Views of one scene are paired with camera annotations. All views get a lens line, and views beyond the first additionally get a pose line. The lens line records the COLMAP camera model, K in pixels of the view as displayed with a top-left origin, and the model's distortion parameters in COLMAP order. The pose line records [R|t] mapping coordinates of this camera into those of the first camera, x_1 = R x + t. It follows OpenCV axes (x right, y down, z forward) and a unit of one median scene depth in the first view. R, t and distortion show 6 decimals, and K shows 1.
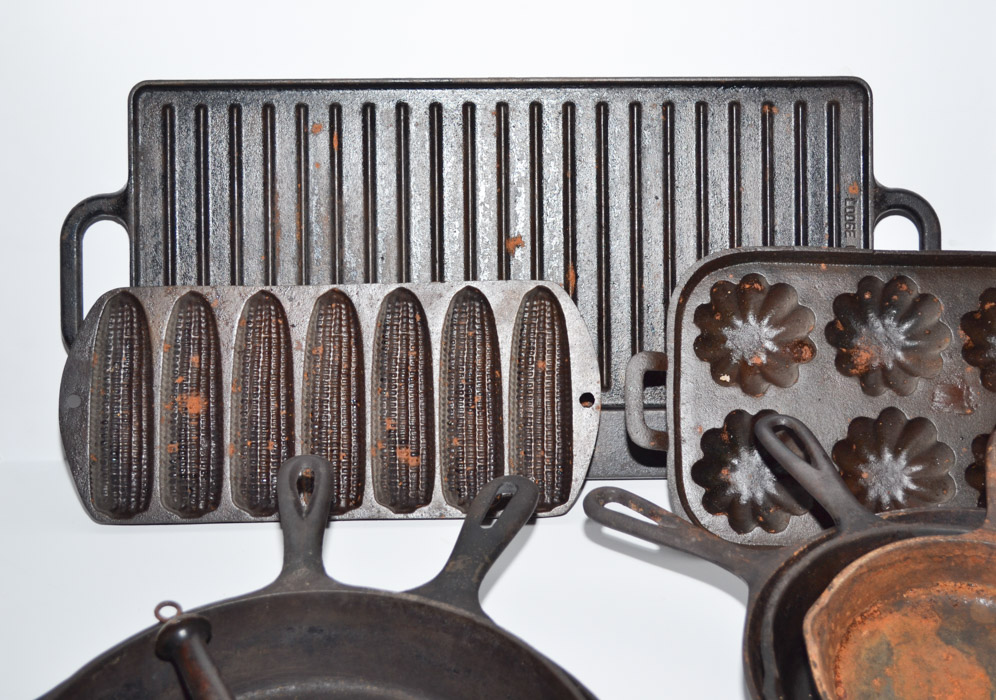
lens RADIAL K [[1599.8, 0, 526.5], [0, 1599.8, 361.7], [0, 0, 1]] dist [-0.018288, 0.000000]
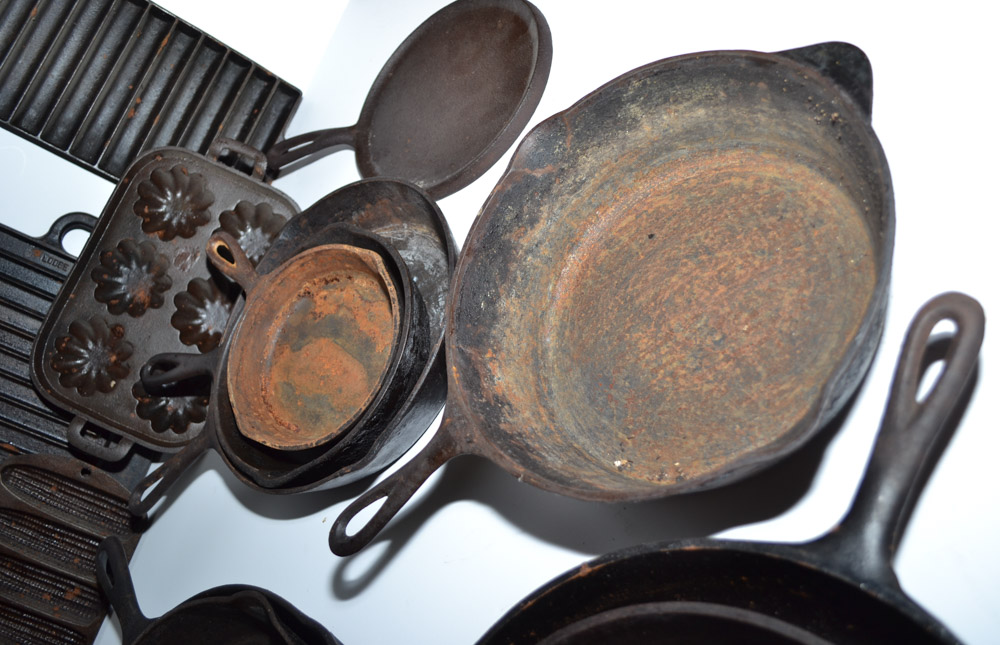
lens RADIAL K [[896.1, 0, 506.2], [0, 896.1, 317.5], [0, 0, 1]] dist [-0.078454, 0.026931]
pose [[0.390803, -0.907012, 0.156854, 0.199306], [0.870527, 0.419561, 0.257198, 0.096377], [-0.299092, 0.036032, 0.953544, 0.067265]]
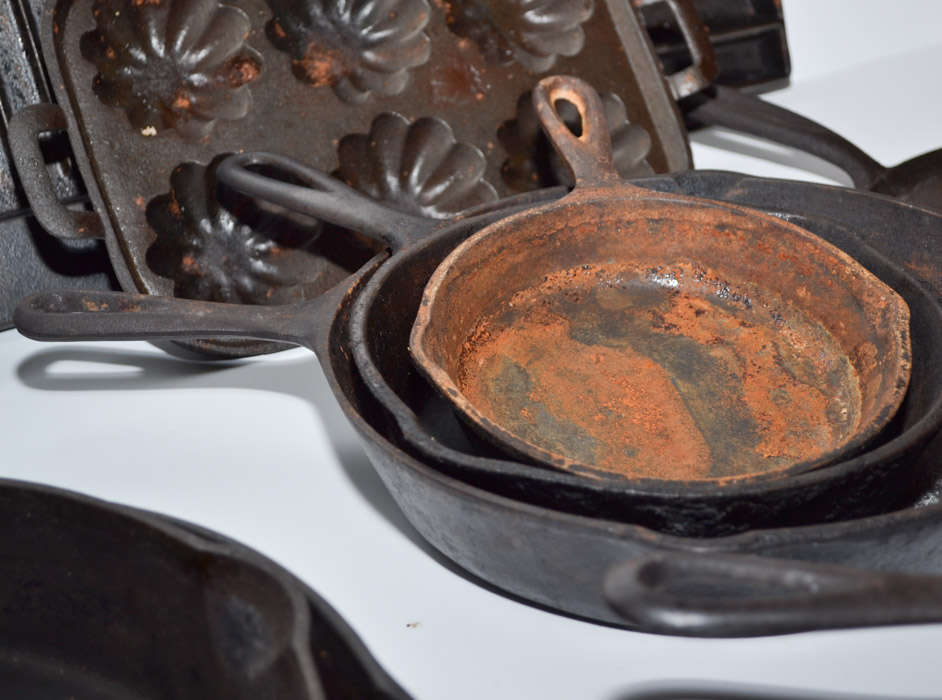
lens RADIAL K [[1822.6, 0, 504.5], [0, 1822.6, 369.7], [0, 0, 1]] dist [0.001046, 0.000000]
pose [[0.876498, -0.266264, 0.401066, -0.084519], [0.282512, 0.959069, 0.019309, 0.138104], [-0.389791, 0.096382, 0.915846, 0.232557]]
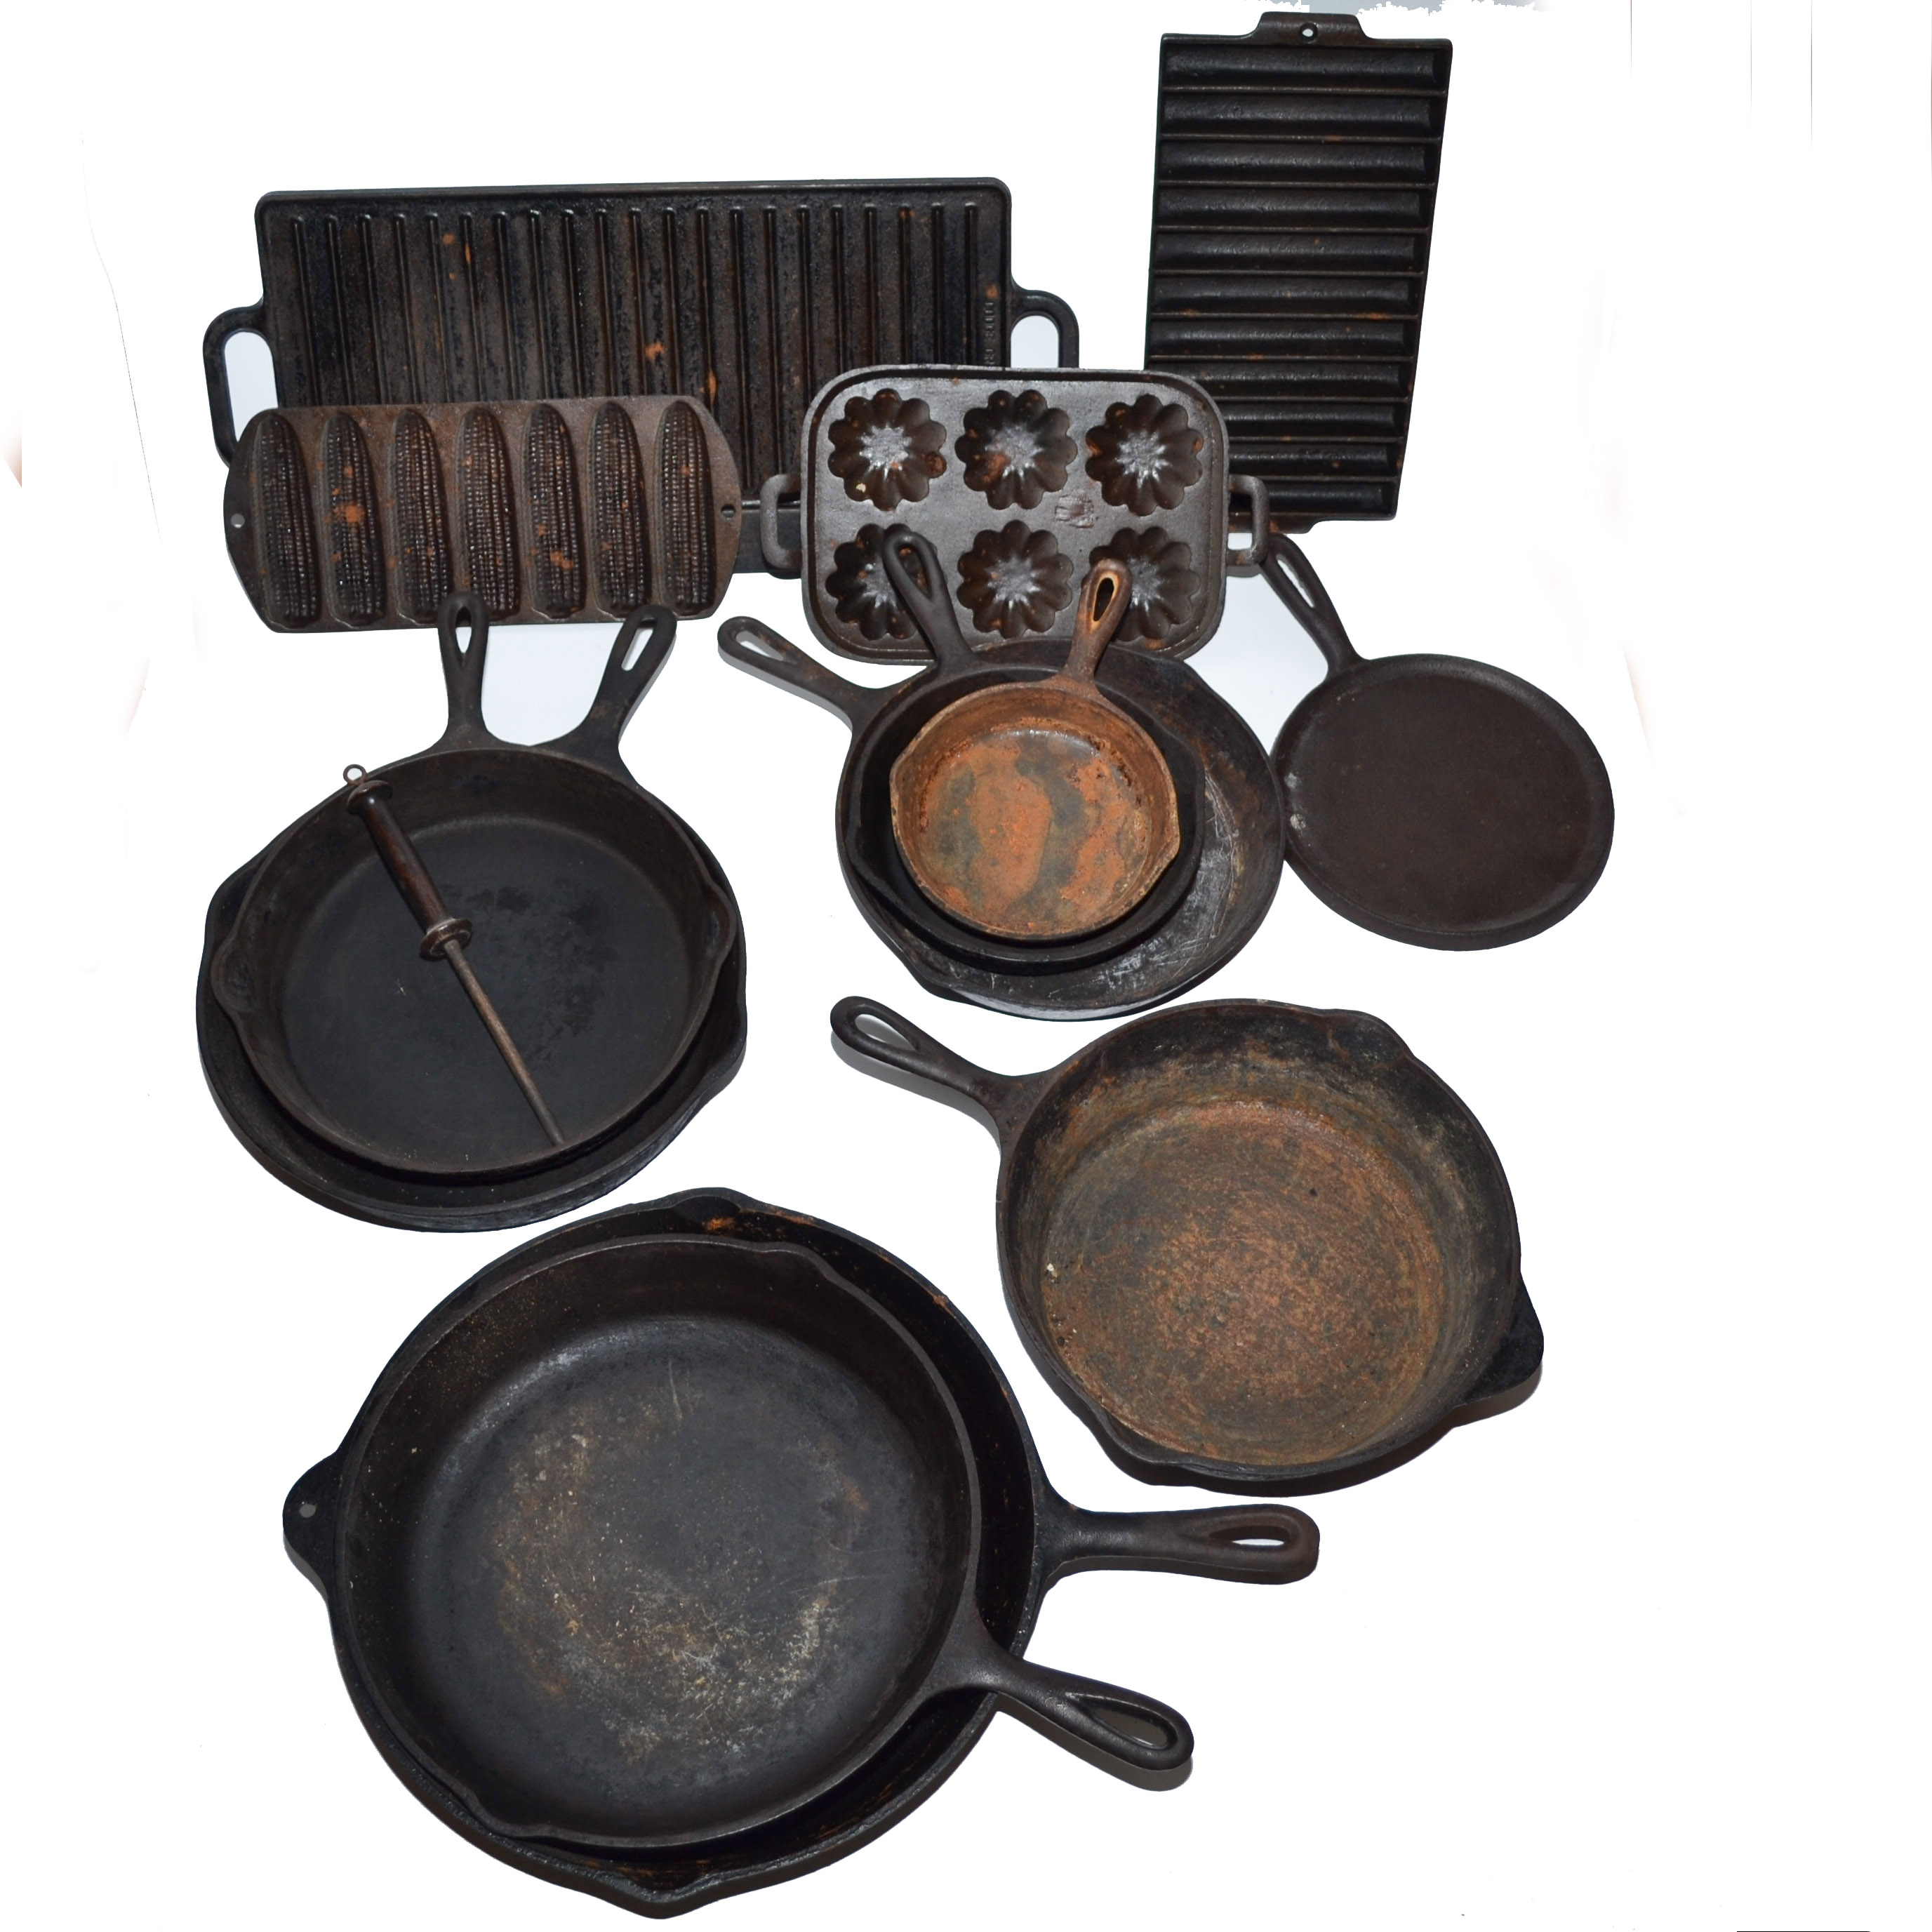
lens RADIAL K [[2554.3, 0, 1028.0], [0, 2554.3, 966.4], [0, 0, 1]] dist [-0.082823, 0.000000]
pose [[0.998757, -0.011723, 0.048453, 0.150046], [-0.012049, 0.886365, 0.462831, -0.486856], [-0.048373, -0.462840, 0.885121, -0.625078]]
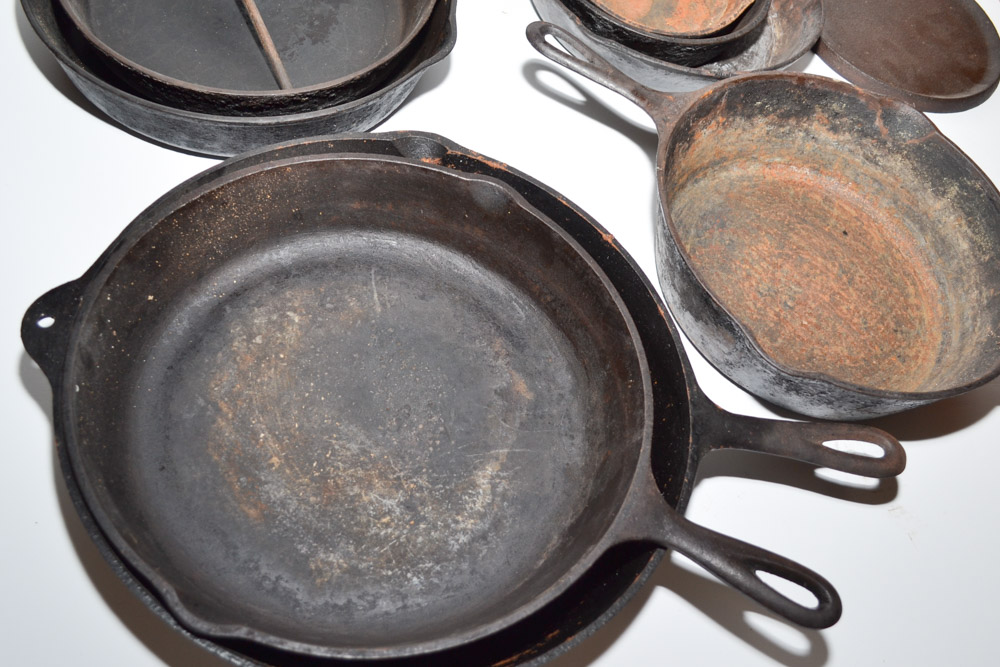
lens RADIAL K [[1008.6, 0, 507.9], [0, 1008.6, 365.0], [0, 0, 1]] dist [-0.082996, 0.000000]
pose [[0.981007, 0.110983, 0.159087, 0.006039], [-0.172141, 0.876133, 0.450287, 0.099312], [-0.089407, -0.469120, 0.878597, -0.101109]]
